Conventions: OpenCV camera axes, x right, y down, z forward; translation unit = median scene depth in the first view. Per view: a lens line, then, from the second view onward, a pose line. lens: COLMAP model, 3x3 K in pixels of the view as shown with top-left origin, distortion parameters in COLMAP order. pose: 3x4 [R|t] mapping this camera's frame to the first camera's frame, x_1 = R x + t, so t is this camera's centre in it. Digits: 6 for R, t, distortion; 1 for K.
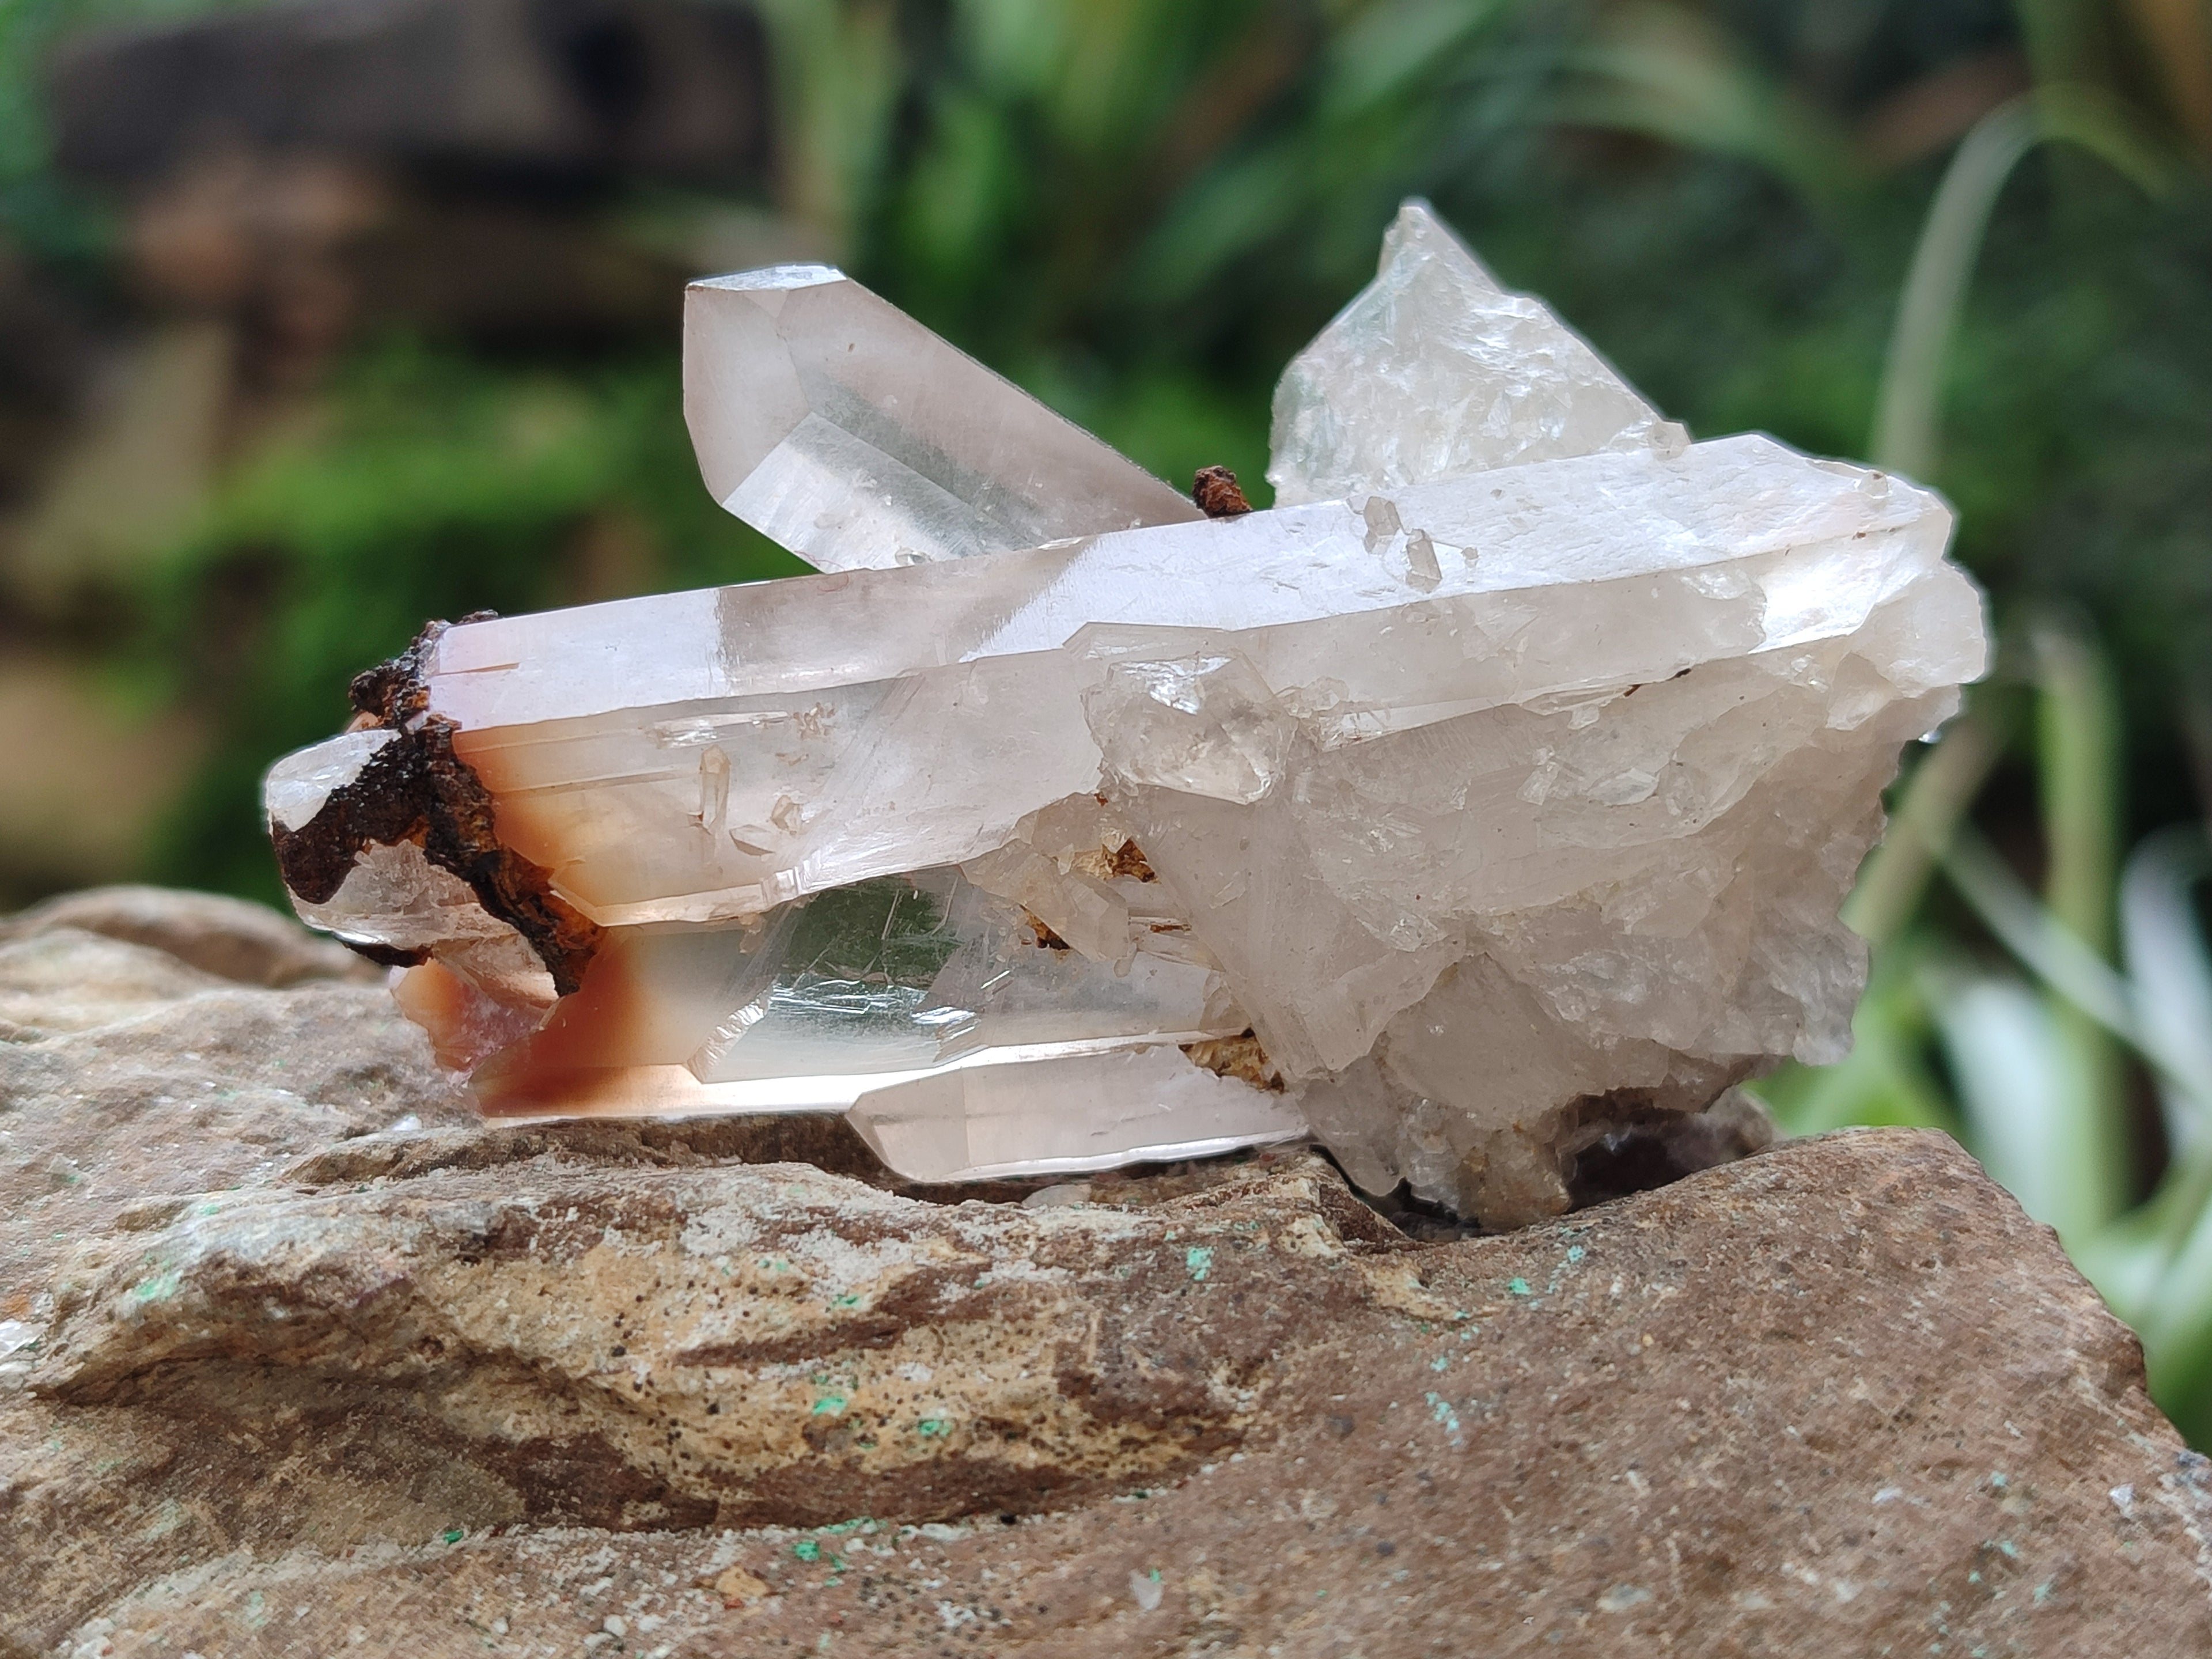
lens RADIAL K [[3389.1, 0, 1106.0], [0, 3389.1, 829.5], [0, 0, 1]] dist [0.366374, -2.502222]
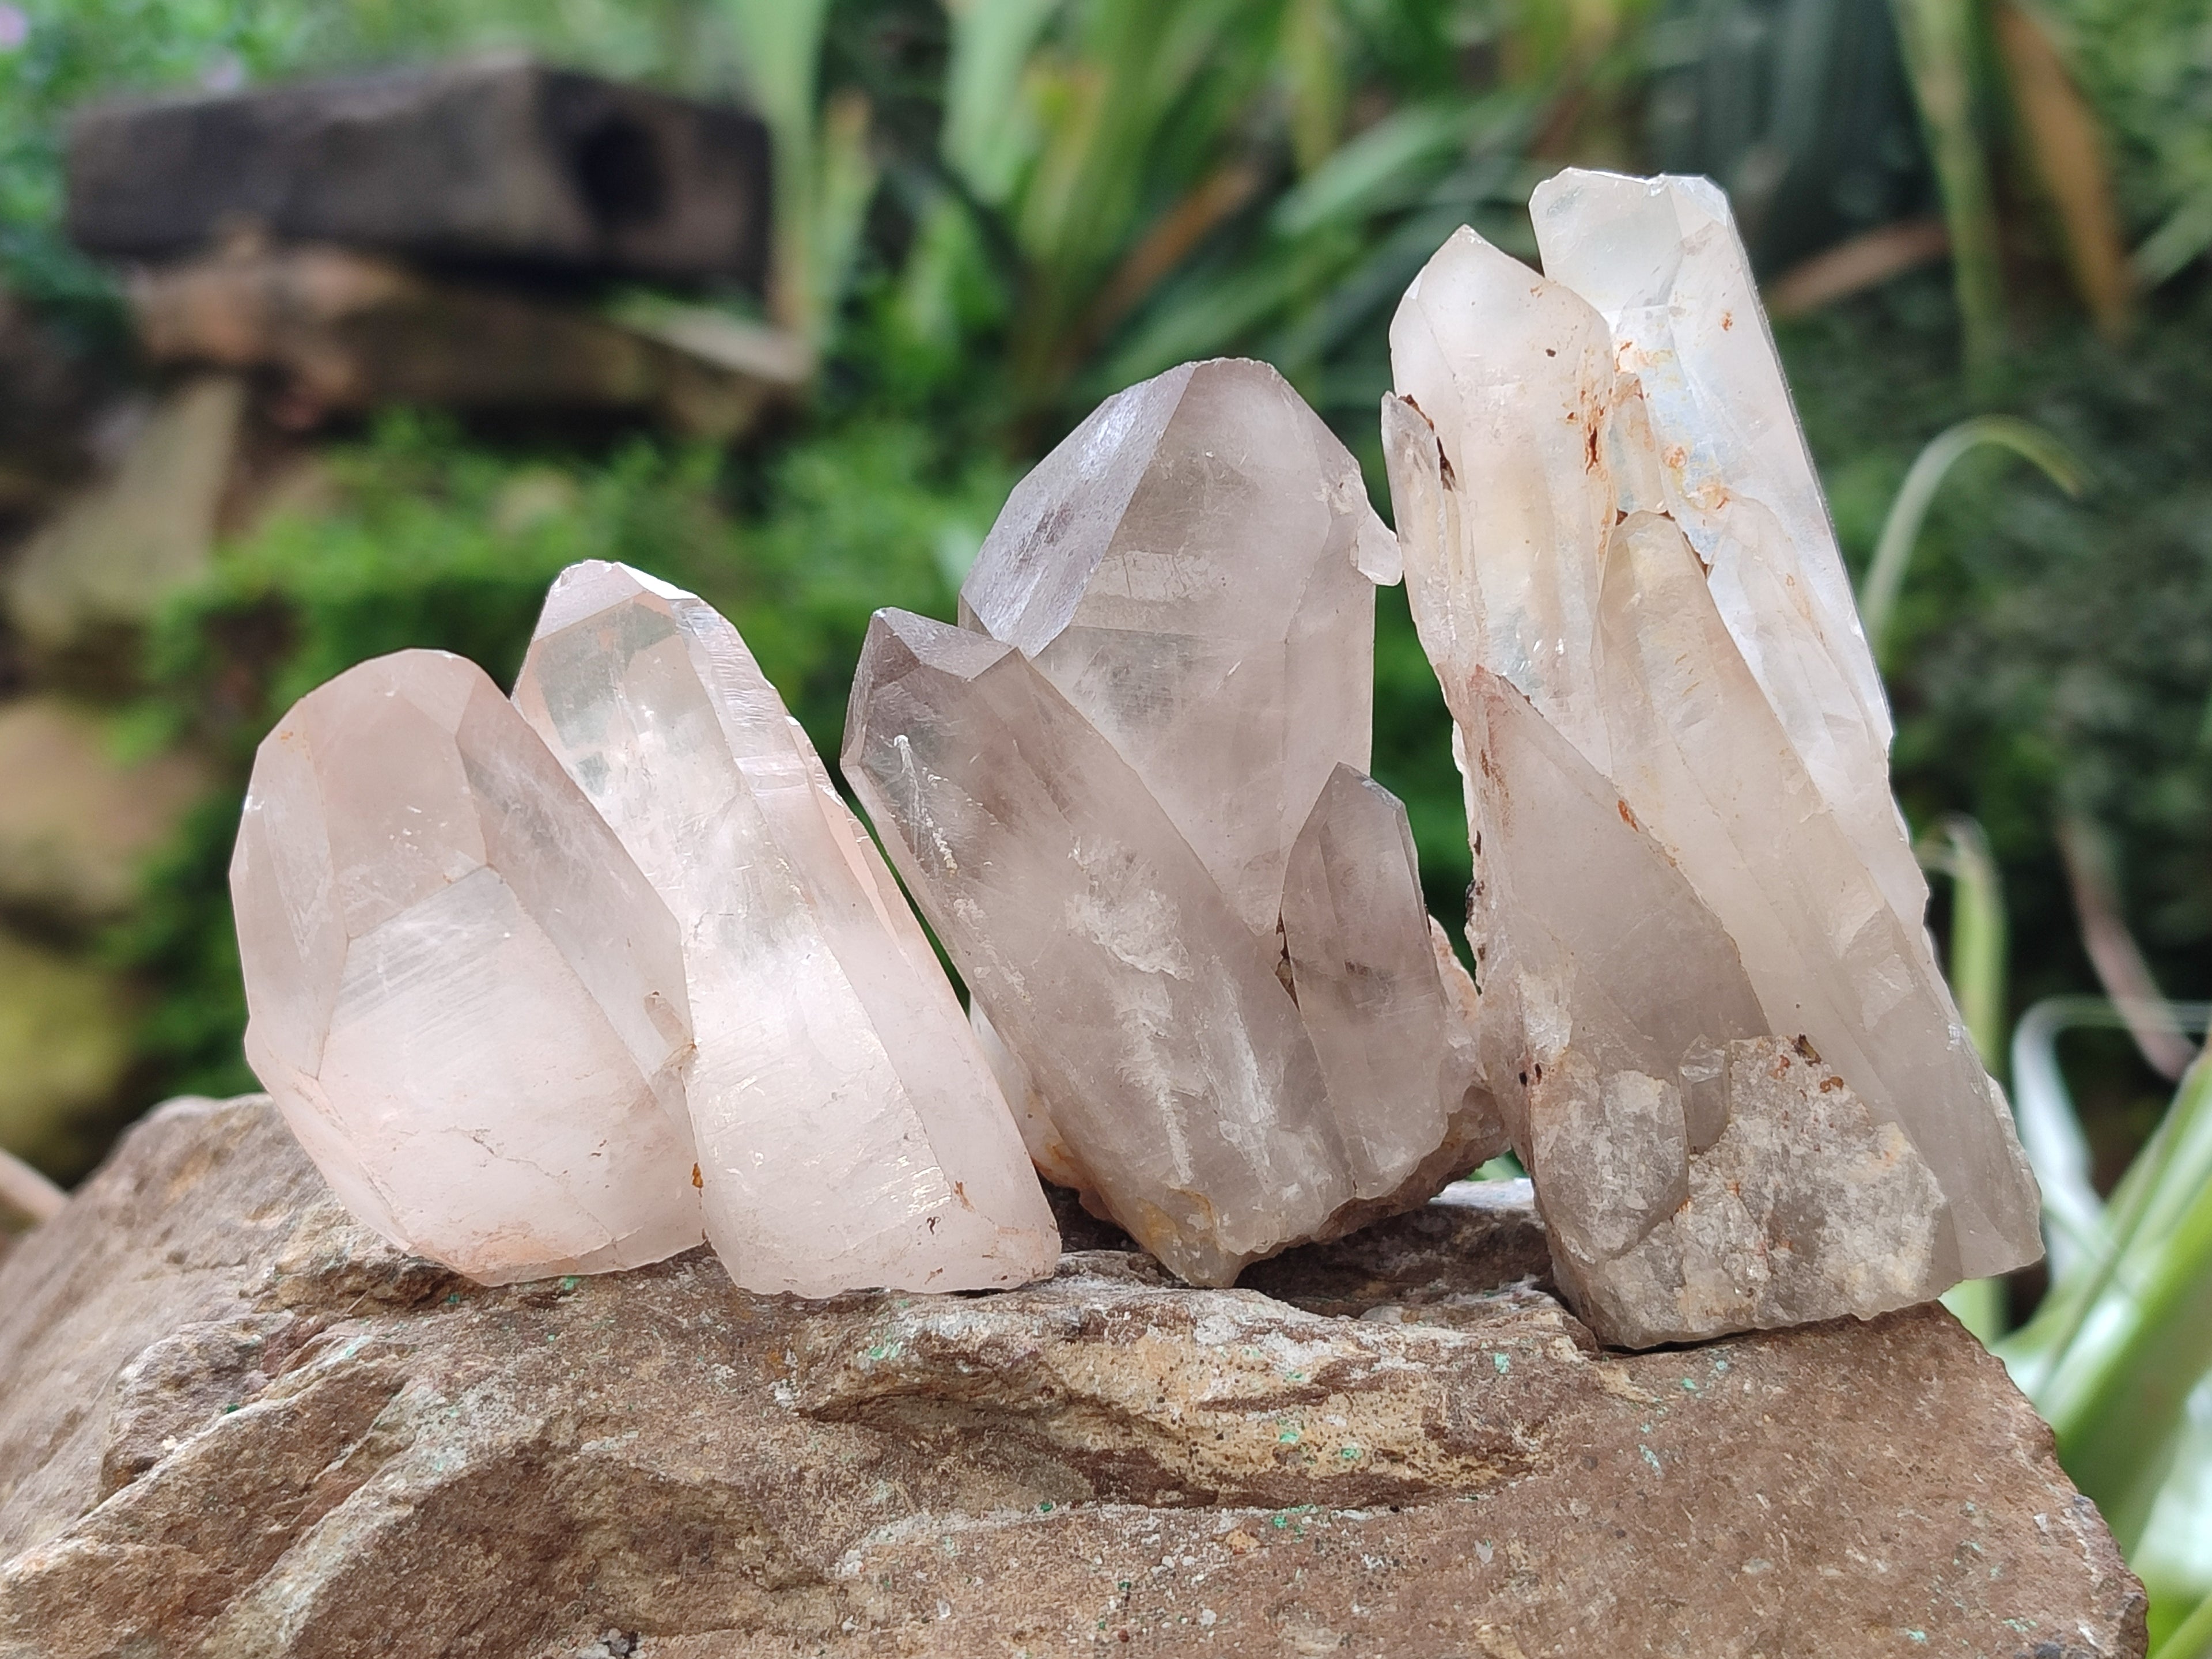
lens RADIAL K [[3398.7, 0, 1107.7], [0, 3398.7, 795.0], [0, 0, 1]] dist [0.238578, -1.491943]
pose [[0.998406, 0.044349, 0.034904, -0.241927], [-0.043514, 0.998756, -0.024335, -0.104433], [-0.035940, 0.022778, 0.999094, -0.696513]]
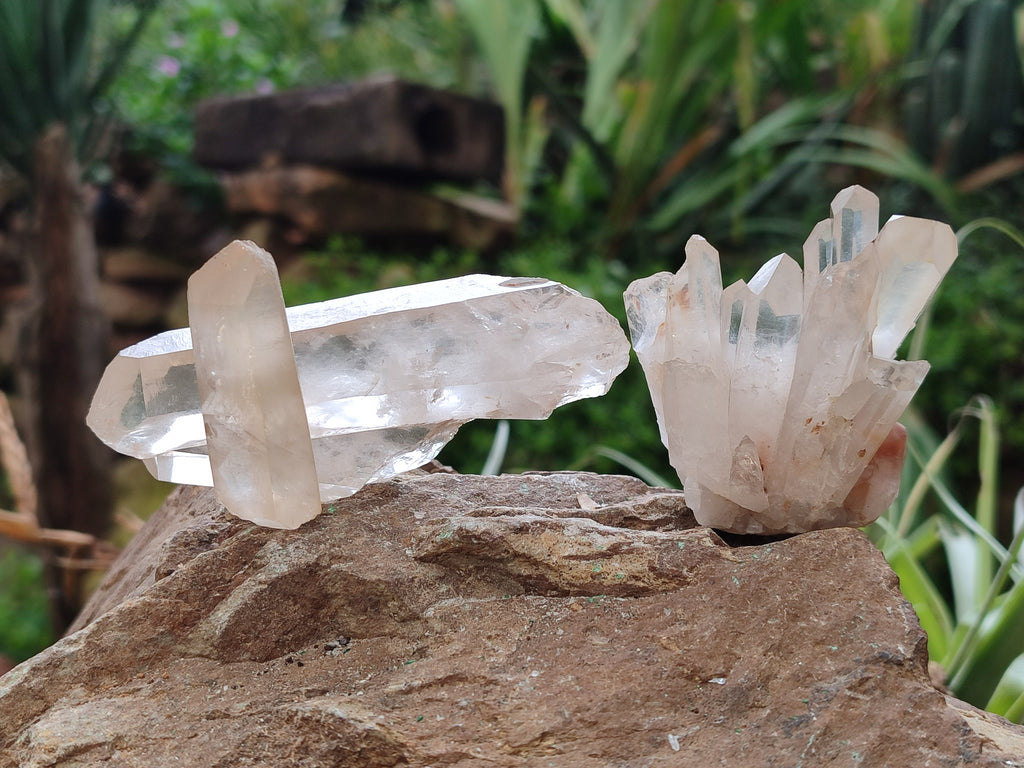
lens RADIAL K [[1568.9, 0, 512.0], [0, 1568.9, 384.0], [0, 0, 1]] dist [0.366374, -2.502222]
pose [[0.996184, 0.056316, -0.066672, -0.066676], [-0.059311, 0.997277, -0.043826, 0.022692], [0.064023, 0.047613, 0.996812, -1.061610]]
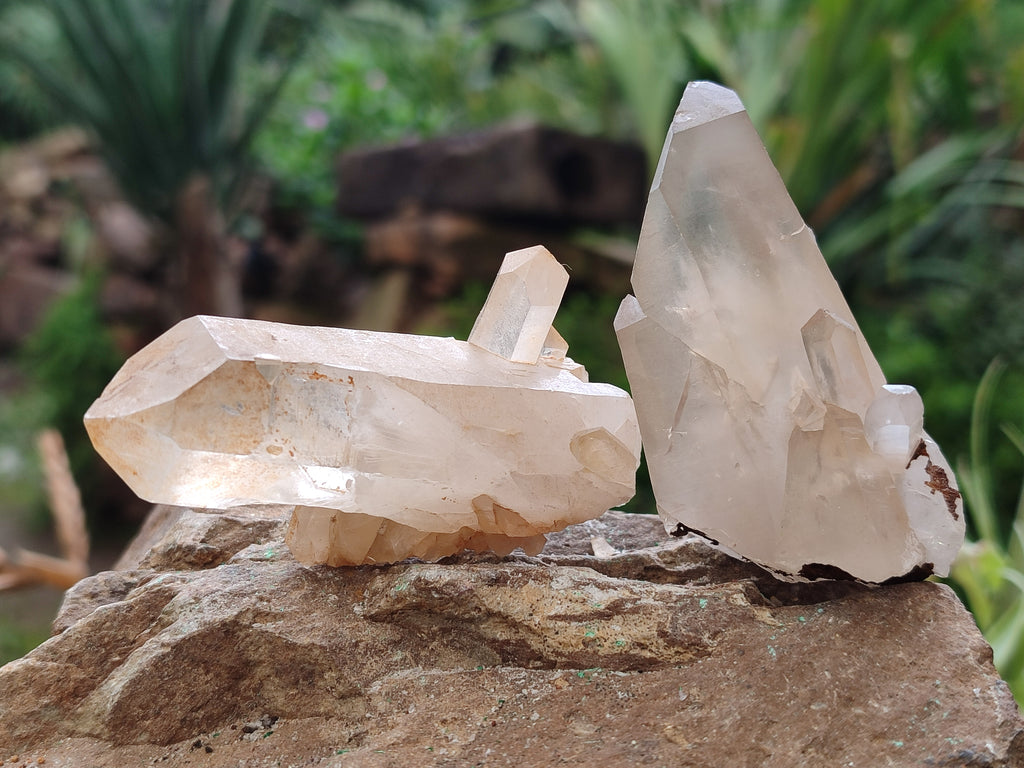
lens RADIAL K [[1573.3, 0, 512.8], [0, 1573.3, 368.0], [0, 0, 1]] dist [0.238578, -1.491943]
pose [[0.983520, 0.048729, -0.174107, 0.104077], [-0.064173, 0.994380, -0.084203, 0.041223], [0.169026, 0.093989, 0.981120, -0.582758]]
